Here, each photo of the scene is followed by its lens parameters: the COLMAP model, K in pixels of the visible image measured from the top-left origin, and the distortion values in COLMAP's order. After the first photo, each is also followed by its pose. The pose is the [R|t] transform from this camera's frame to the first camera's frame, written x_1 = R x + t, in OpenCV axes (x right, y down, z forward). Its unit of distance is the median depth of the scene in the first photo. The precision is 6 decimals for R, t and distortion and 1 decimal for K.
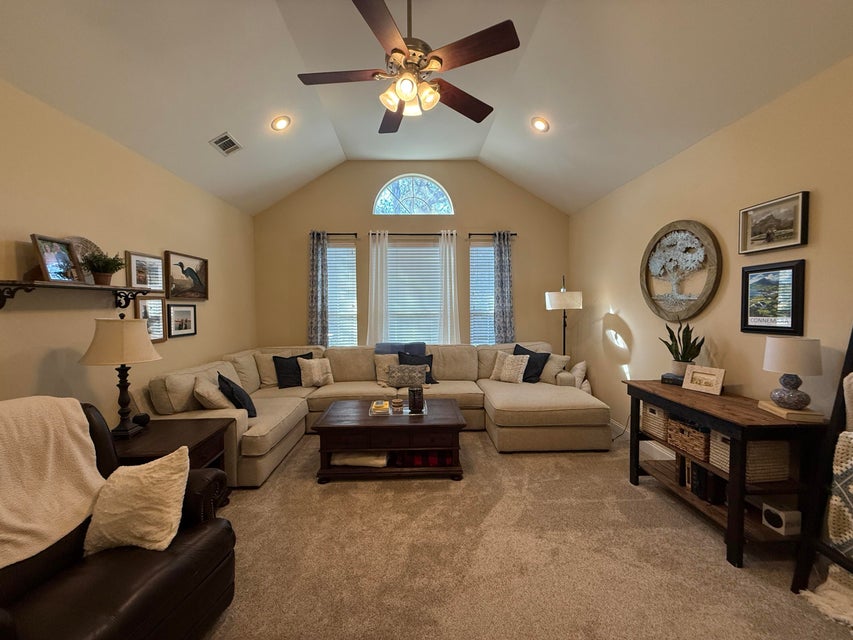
lens RADIAL K [[341.2, 0, 426.5], [0, 341.2, 320.0], [0, 0, 1]] dist [0.000065, 0.000101]
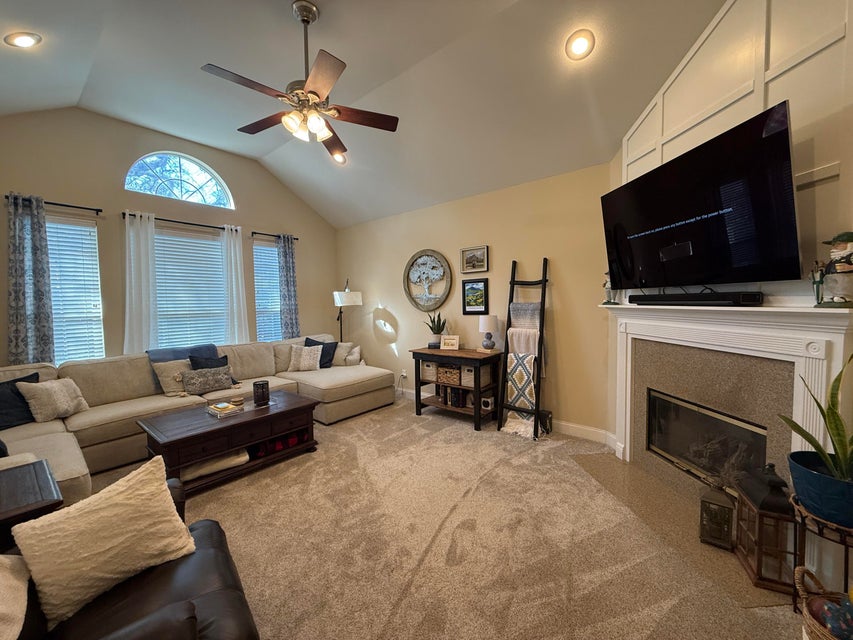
lens RADIAL K [[341.2, 0, 426.5], [0, 341.2, 320.0], [0, 0, 1]] dist [0.000065, 0.000101]
pose [[0.660499, -0.043045, 0.749592, -0.458420], [0.044877, 0.998834, 0.017815, 0.016054], [-0.749484, 0.021873, 0.661661, -0.062464]]
